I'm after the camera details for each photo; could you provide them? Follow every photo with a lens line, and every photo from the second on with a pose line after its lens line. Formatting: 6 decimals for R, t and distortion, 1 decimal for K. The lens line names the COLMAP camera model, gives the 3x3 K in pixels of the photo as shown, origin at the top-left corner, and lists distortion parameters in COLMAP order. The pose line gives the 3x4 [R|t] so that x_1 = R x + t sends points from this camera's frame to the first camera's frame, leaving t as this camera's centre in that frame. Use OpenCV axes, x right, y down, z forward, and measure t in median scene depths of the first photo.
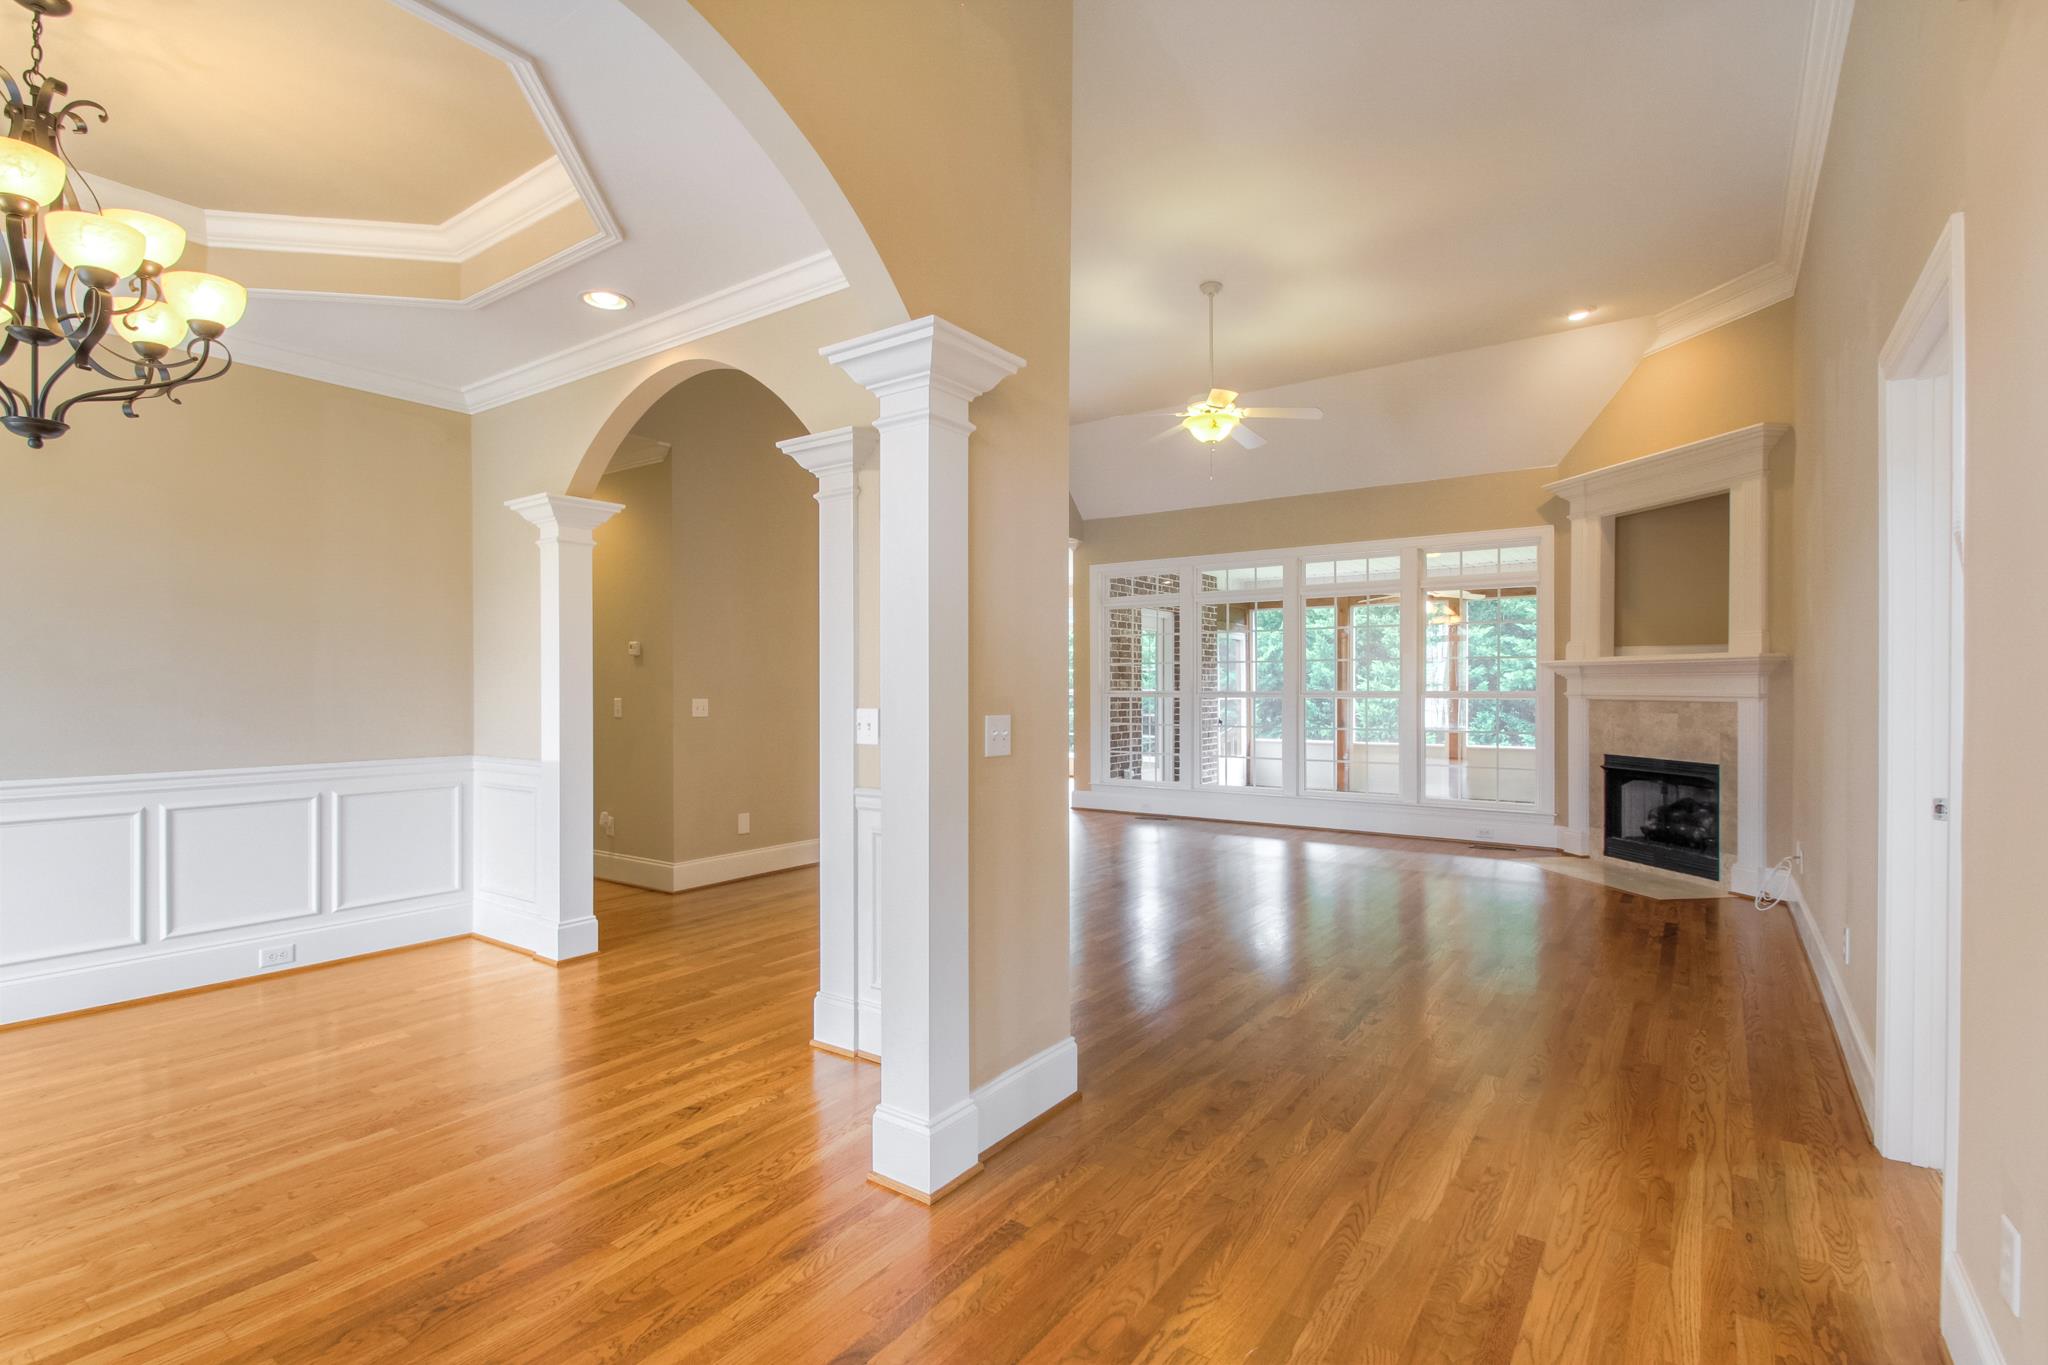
lens RADIAL K [[951.8, 0, 1004.0], [0, 951.8, 692.0], [0, 0, 1]] dist [-0.000116, -0.000923]
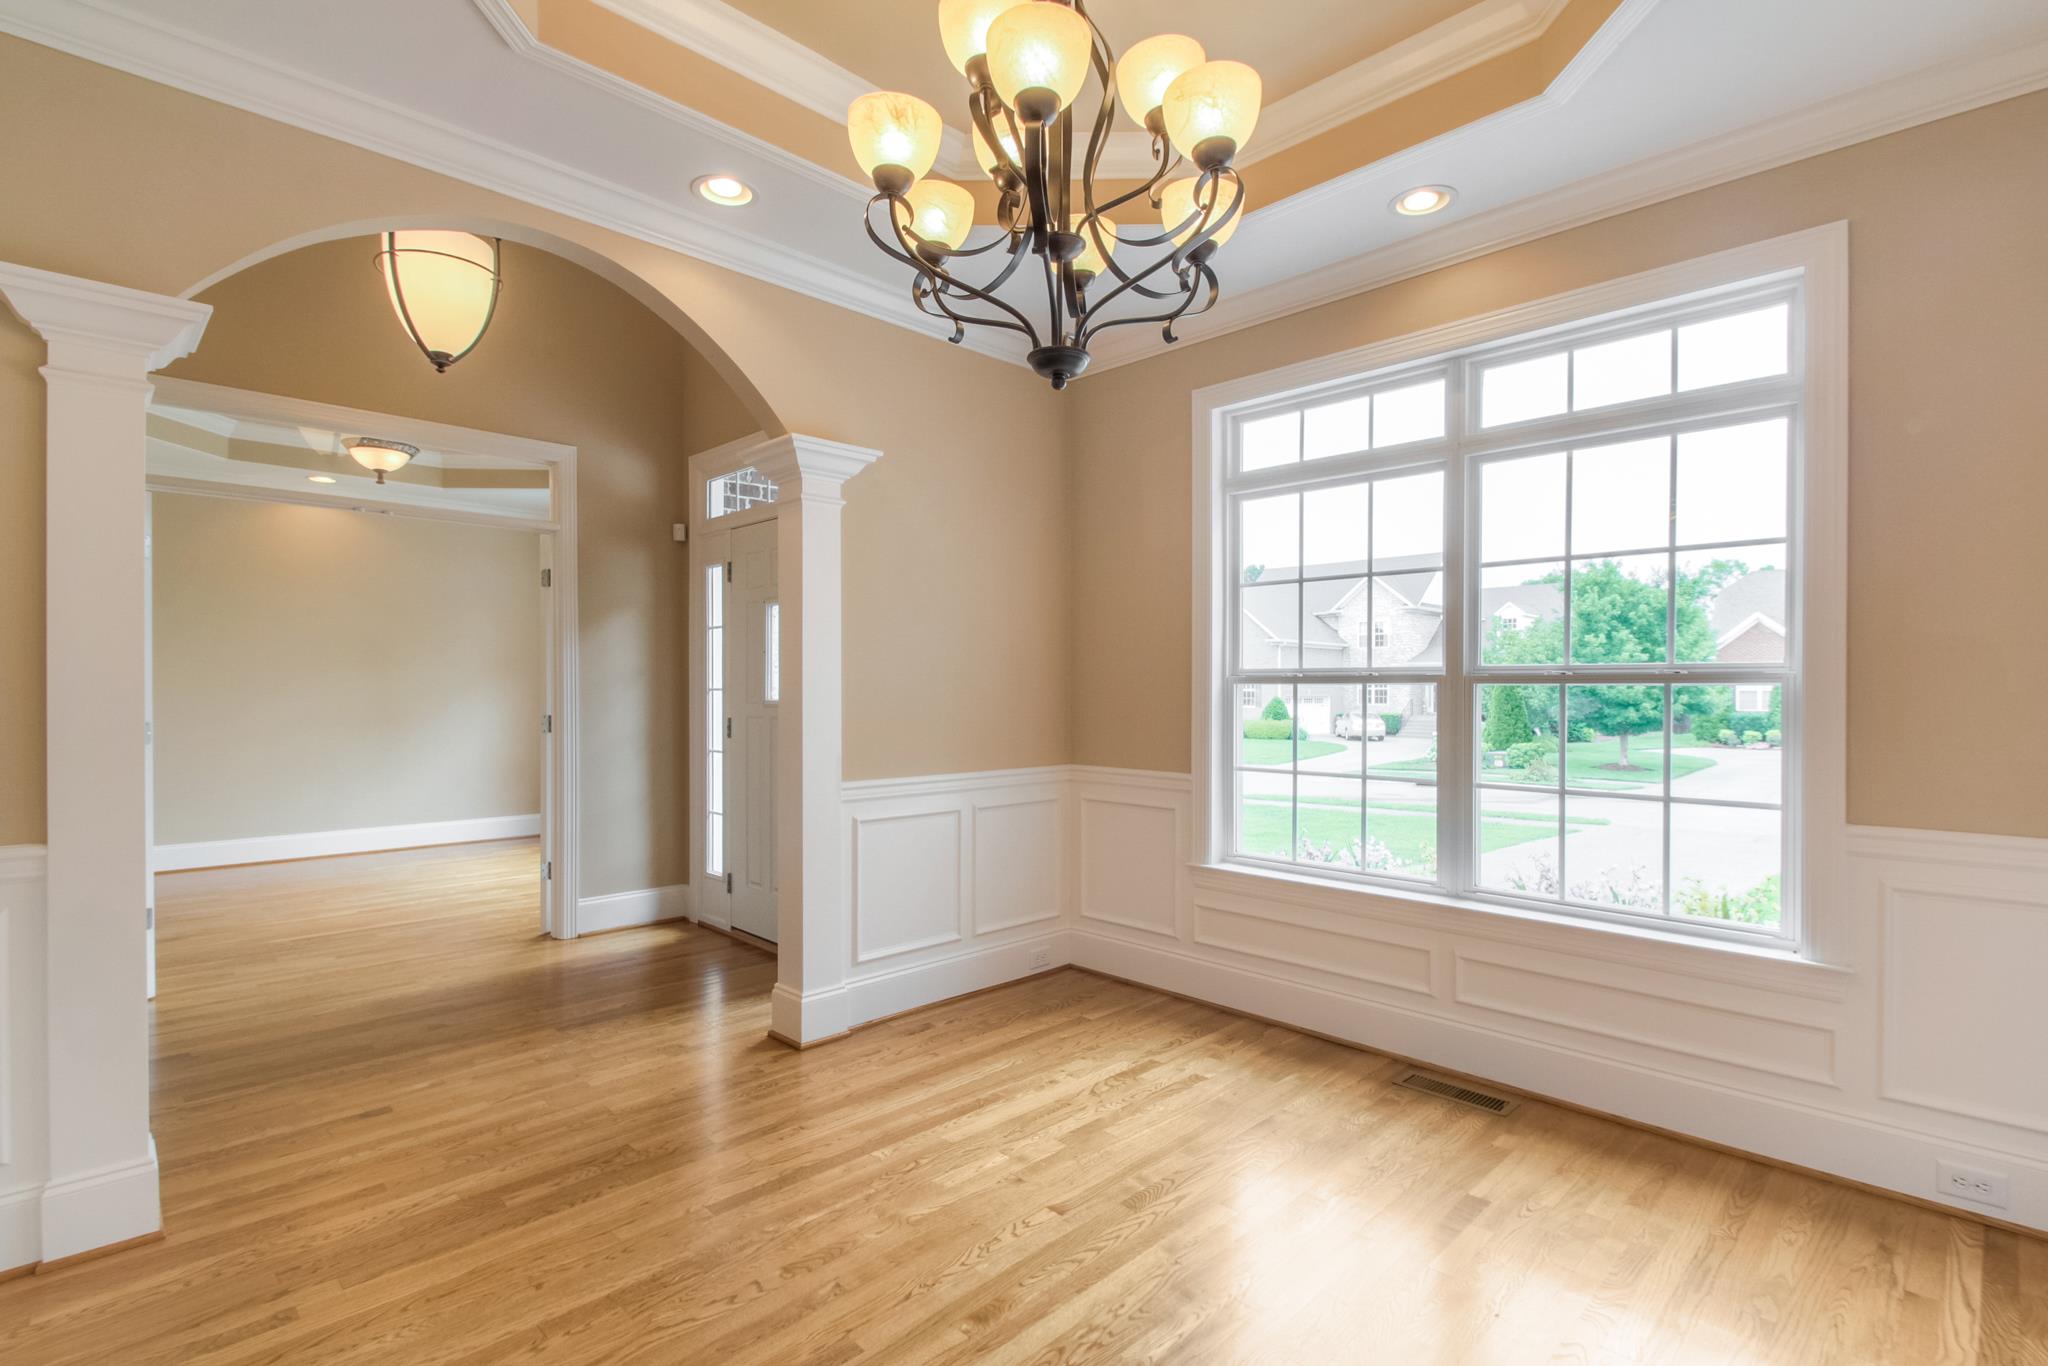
lens RADIAL K [[964.3, 0, 1012.9], [0, 964.3, 692.2], [0, 0, 1]] dist [0.012354, -0.011254]
pose [[-0.985198, -0.000322, 0.171421, -0.418058], [0.001135, 0.999964, 0.008402, -0.002964], [-0.171418, 0.008472, -0.985162, 0.673895]]
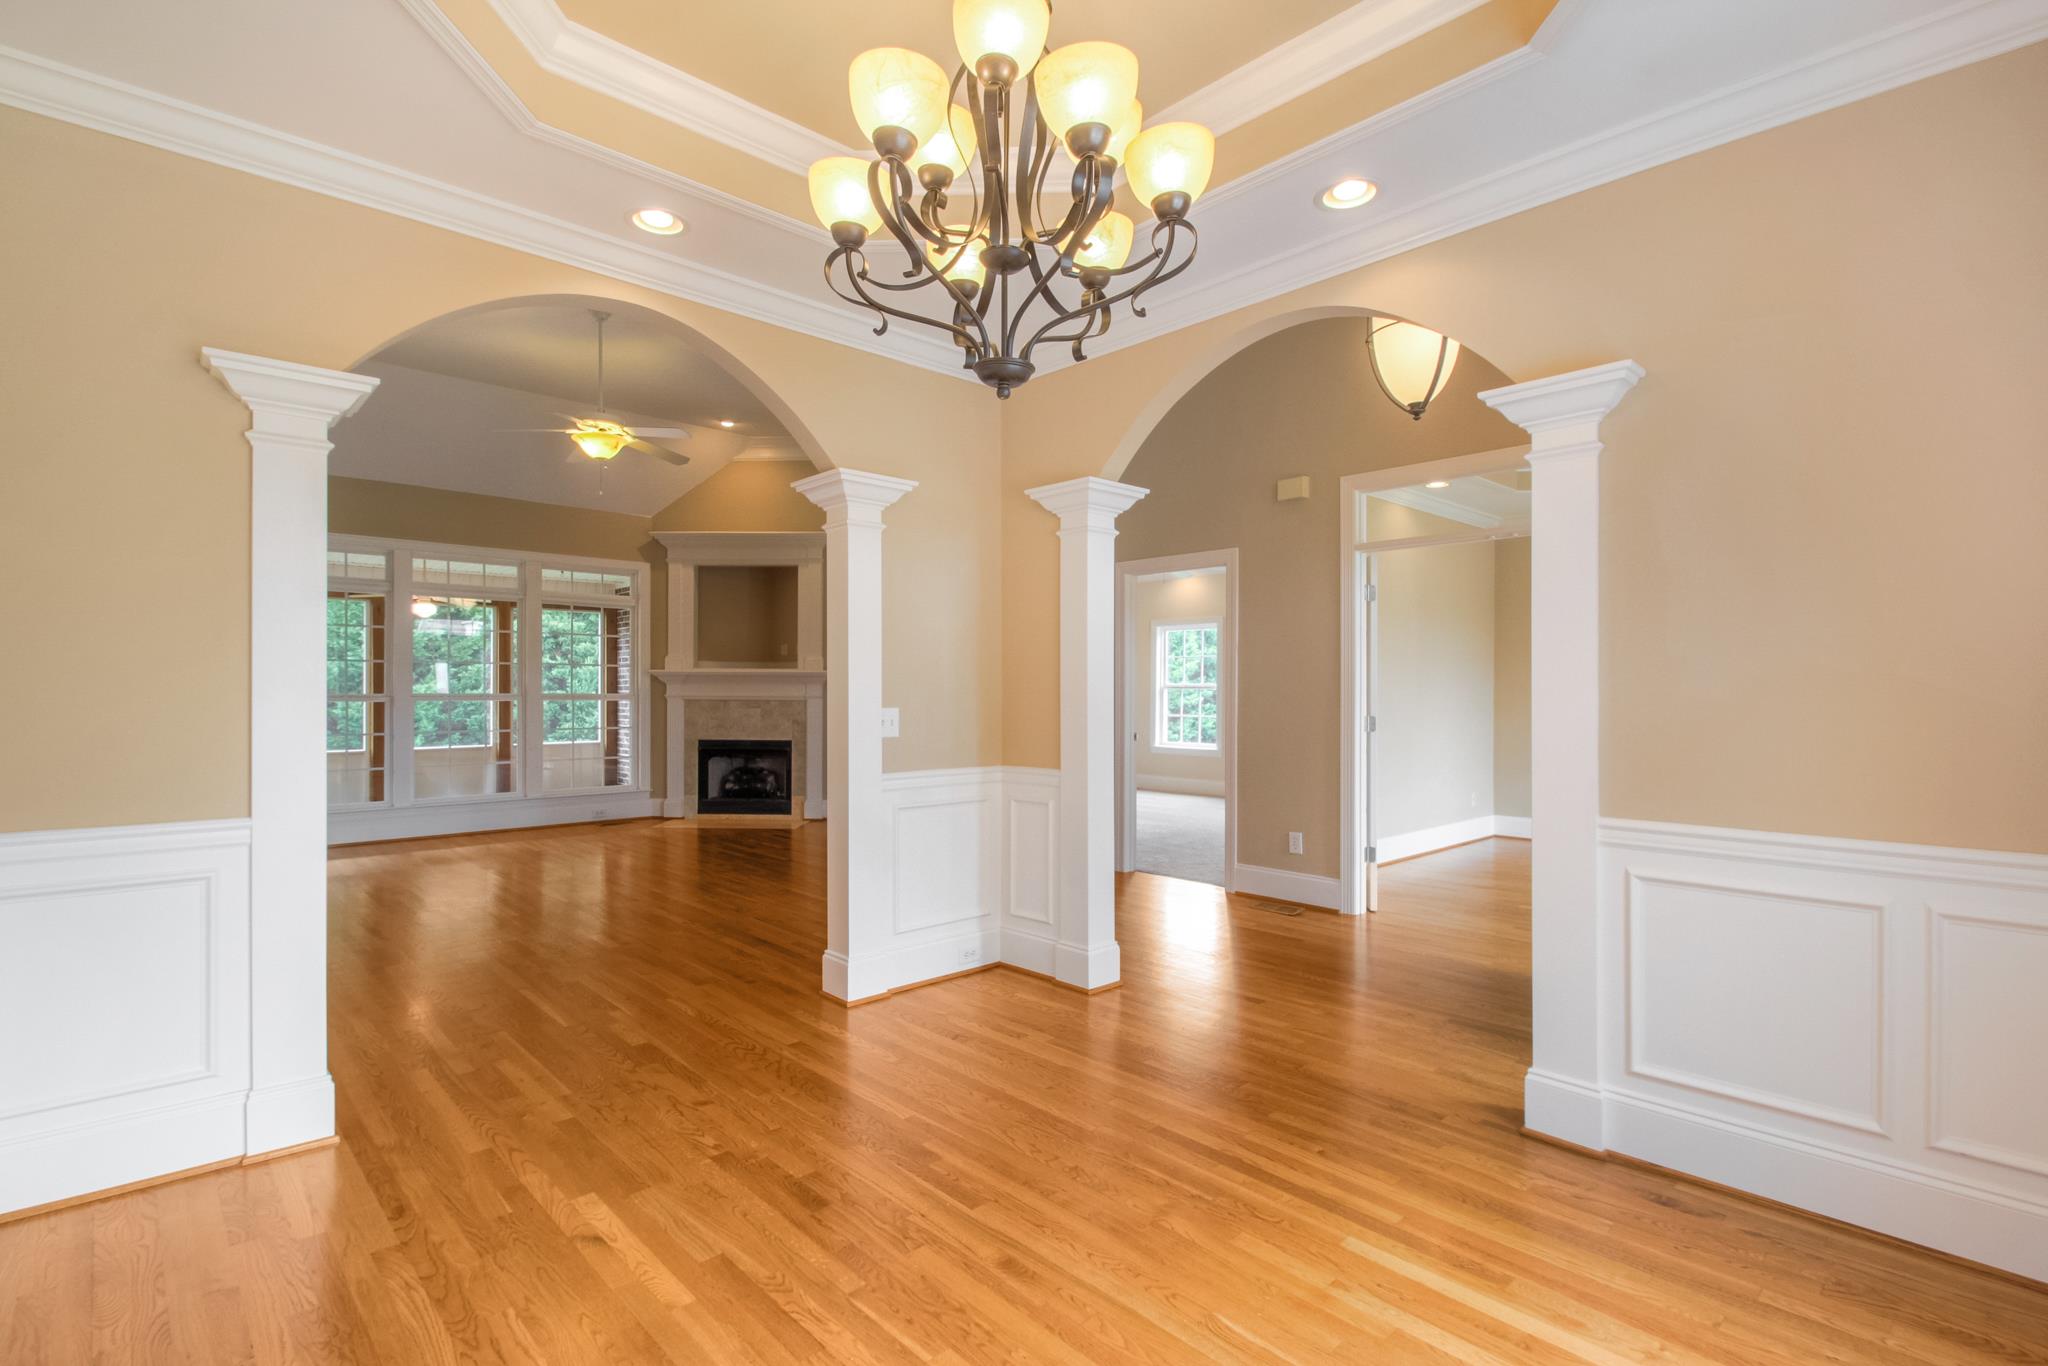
lens RADIAL K [[964.3, 0, 1012.9], [0, 964.3, 692.2], [0, 0, 1]] dist [0.012354, -0.011254]
pose [[0.192833, -0.000381, 0.981232, -0.683372], [0.003448, 0.999994, -0.000290, -0.000819], [-0.981226, 0.003439, 0.192833, 0.310522]]
